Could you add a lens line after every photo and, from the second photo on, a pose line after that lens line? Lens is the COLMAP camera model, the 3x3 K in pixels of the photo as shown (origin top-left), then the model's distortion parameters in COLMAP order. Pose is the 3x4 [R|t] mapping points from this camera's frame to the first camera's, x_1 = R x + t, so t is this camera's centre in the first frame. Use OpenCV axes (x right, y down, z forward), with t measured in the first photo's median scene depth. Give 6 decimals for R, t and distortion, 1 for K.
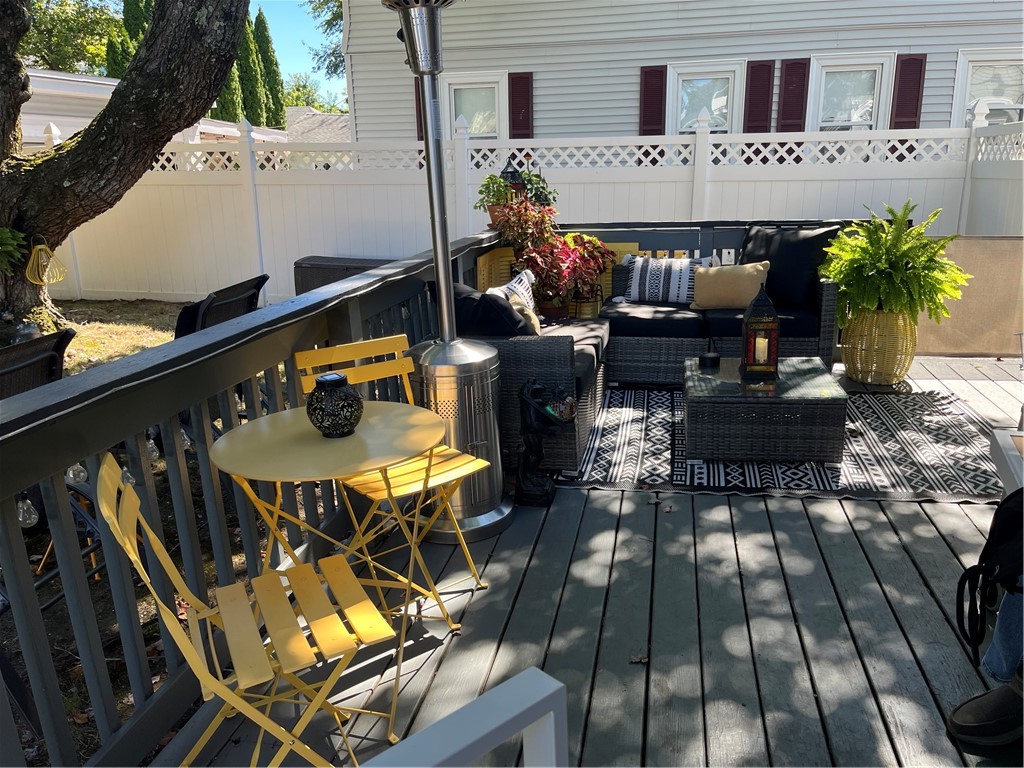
lens RADIAL K [[774.7, 0, 512.0], [0, 774.7, 384.0], [0, 0, 1]] dist [0.060551, -0.072116]
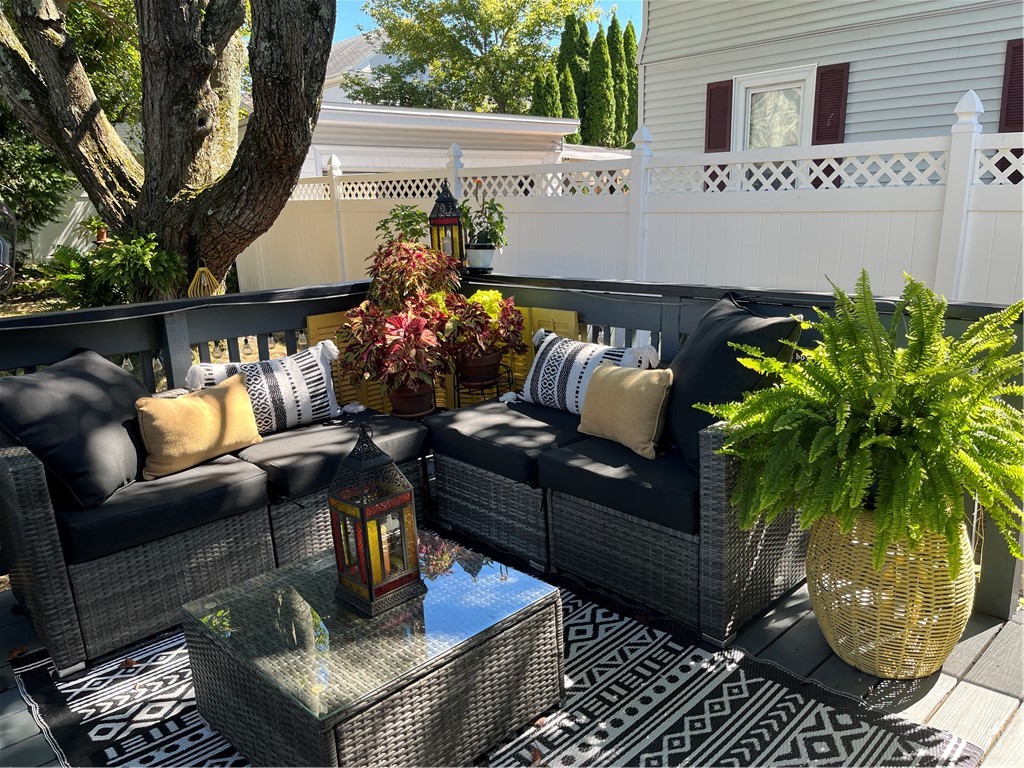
lens RADIAL K [[764.3, 0, 512.0], [0, 764.3, 384.0], [0, 0, 1]] dist [0.064506, 0.001657]
pose [[0.831417, 0.129531, -0.540341, 0.375988], [-0.139740, 0.989937, 0.022291, -0.104671], [0.537791, 0.056975, 0.841151, 0.348536]]
